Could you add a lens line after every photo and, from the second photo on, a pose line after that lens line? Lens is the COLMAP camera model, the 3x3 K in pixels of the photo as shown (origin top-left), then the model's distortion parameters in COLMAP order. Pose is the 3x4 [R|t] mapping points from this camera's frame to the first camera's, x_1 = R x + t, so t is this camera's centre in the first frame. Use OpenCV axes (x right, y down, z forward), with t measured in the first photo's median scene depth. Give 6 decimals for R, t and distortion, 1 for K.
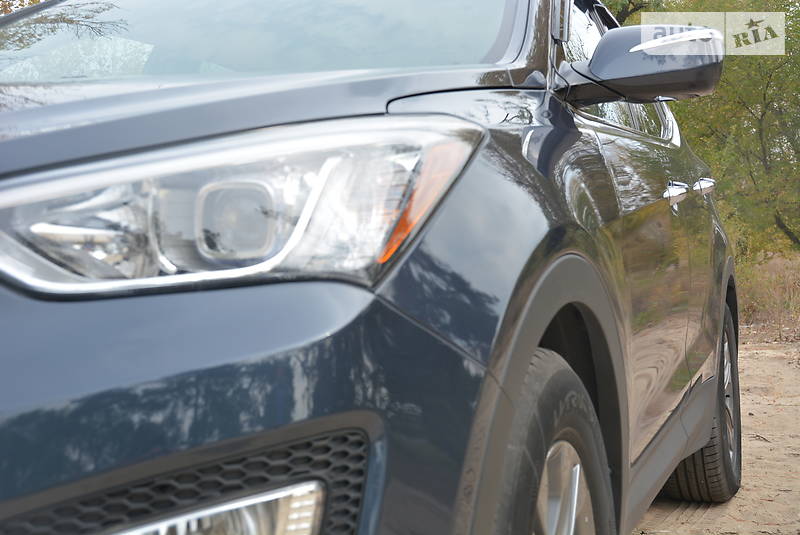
lens RADIAL K [[1135.6, 0, 400.5], [0, 1135.6, 237.4], [0, 0, 1]] dist [0.183372, 0.037615]
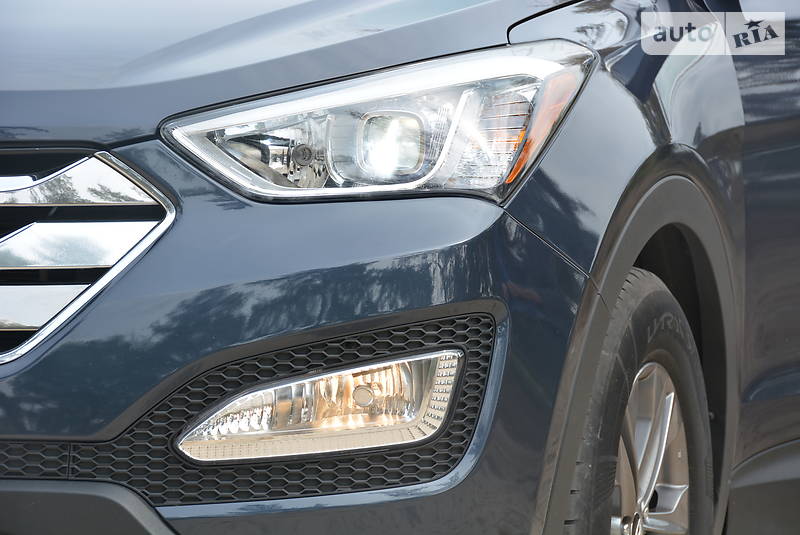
lens RADIAL K [[1969.2, 0, 400.0], [0, 1969.2, 267.5], [0, 0, 1]] dist [0.313775, 0.288356]
pose [[0.999074, 0.042722, -0.005156, -0.091810], [-0.042148, 0.995664, 0.082931, -0.045404], [0.008676, -0.082637, 0.996542, -0.865714]]
